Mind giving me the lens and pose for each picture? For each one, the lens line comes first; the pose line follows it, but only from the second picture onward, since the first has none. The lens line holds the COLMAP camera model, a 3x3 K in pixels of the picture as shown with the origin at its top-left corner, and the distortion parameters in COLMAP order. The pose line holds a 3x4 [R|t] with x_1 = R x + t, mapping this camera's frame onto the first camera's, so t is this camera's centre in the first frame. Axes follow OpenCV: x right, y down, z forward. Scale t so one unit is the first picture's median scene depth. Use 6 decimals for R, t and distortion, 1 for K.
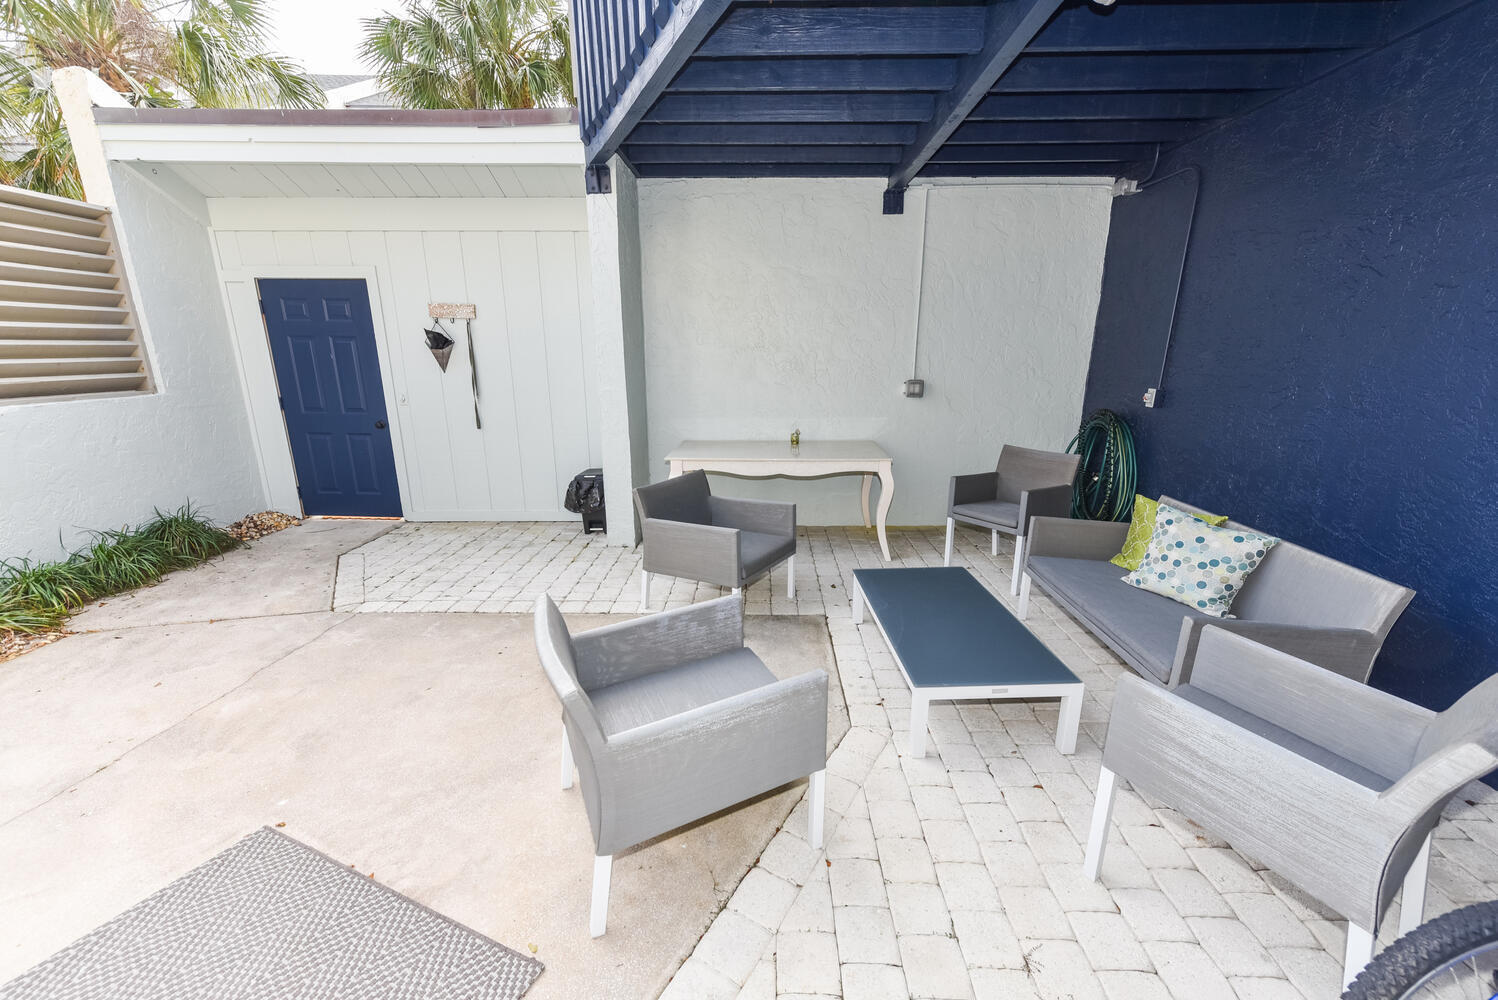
lens RADIAL K [[598.1, 0, 752.9], [0, 598.1, 502.1], [0, 0, 1]] dist [0.004519, -0.000115]
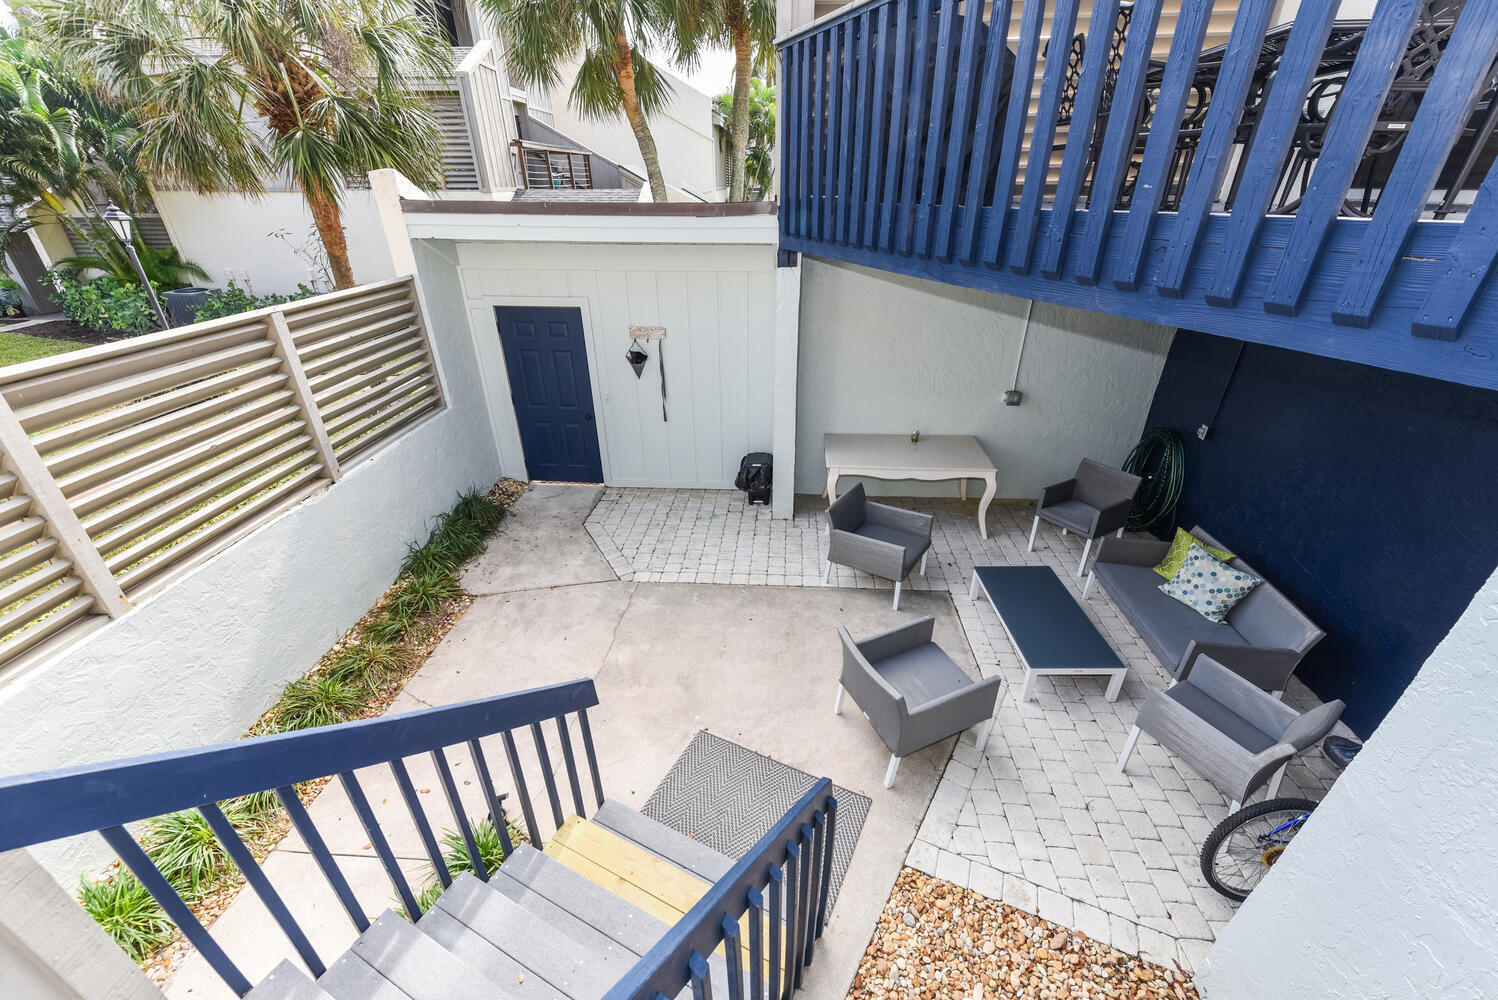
lens RADIAL K [[598.1, 0, 751.6], [0, 598.1, 503.3], [0, 0, 1]] dist [0.004519, -0.000115]
pose [[0.998863, 0.016131, -0.044861, -0.334458], [-0.005460, 0.973534, 0.228479, -0.392872], [0.047359, -0.227974, 0.972515, -0.458415]]
